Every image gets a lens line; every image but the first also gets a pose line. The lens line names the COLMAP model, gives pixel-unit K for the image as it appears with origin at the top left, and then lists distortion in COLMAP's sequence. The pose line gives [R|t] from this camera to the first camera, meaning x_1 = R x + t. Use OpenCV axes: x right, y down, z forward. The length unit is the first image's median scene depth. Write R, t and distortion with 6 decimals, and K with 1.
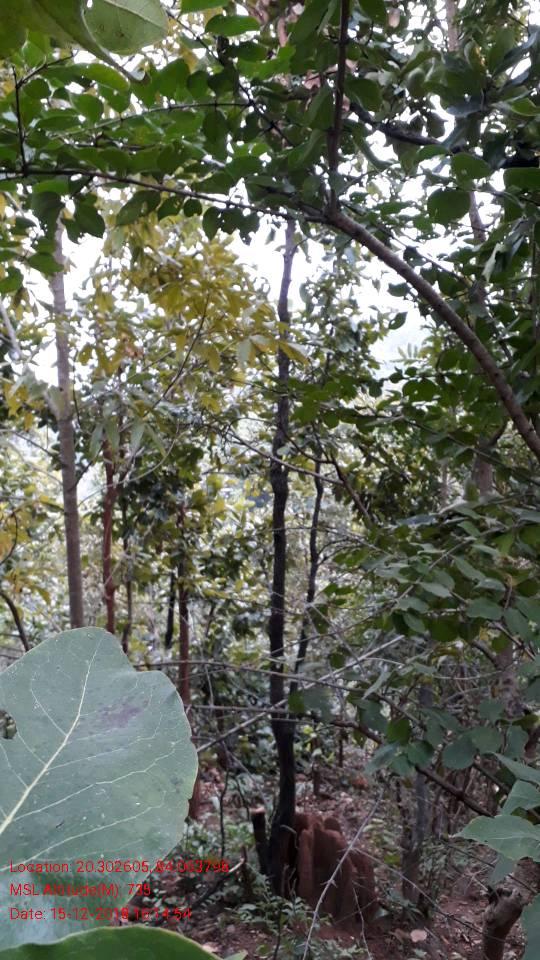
lens RADIAL K [[790.2, 0, 270.0], [0, 790.2, 480.0], [0, 0, 1]] dist [0.086475, -0.114687]
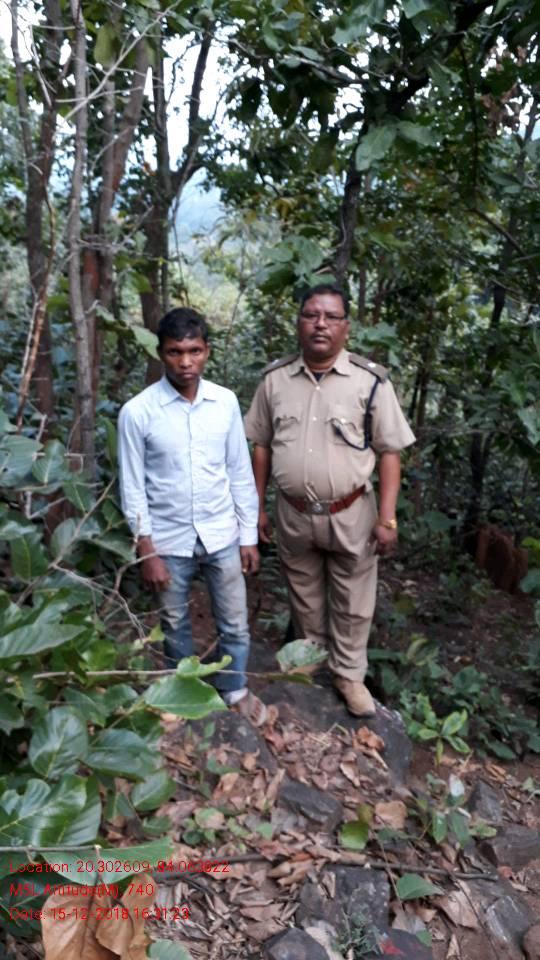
lens RADIAL K [[790.2, 0, 270.0], [0, 790.2, 480.0], [0, 0, 1]] dist [0.086475, -0.114687]
pose [[0.945761, 0.144668, -0.290872, 0.056997], [-0.068965, 0.964372, 0.255402, -0.009351], [0.317458, -0.221489, 0.922043, -0.346366]]
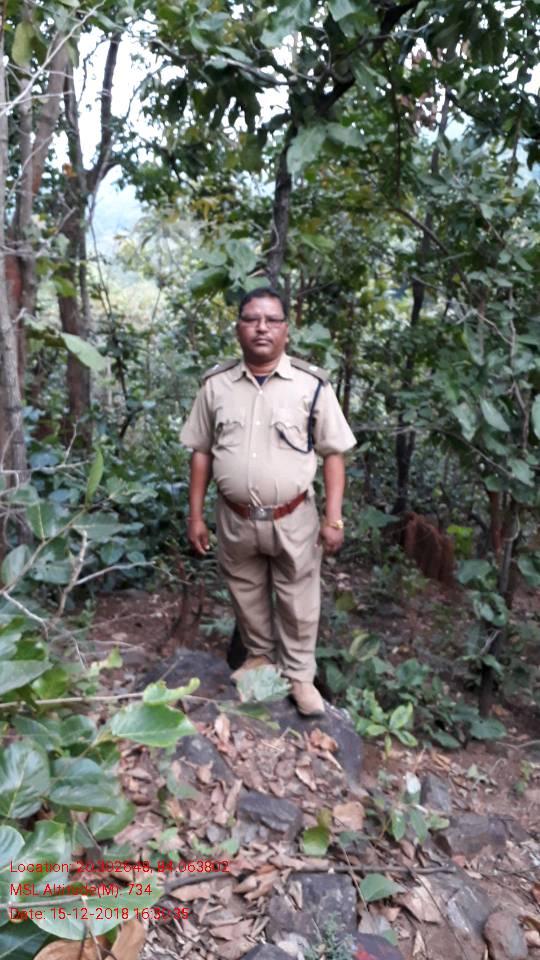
lens RADIAL K [[790.2, 0, 270.0], [0, 790.2, 480.0], [0, 0, 1]] dist [0.086475, -0.114687]
pose [[0.974747, 0.105504, -0.196817, 0.045582], [-0.053068, 0.965547, 0.254760, -0.012647], [0.216914, -0.237882, 0.946763, -0.344076]]
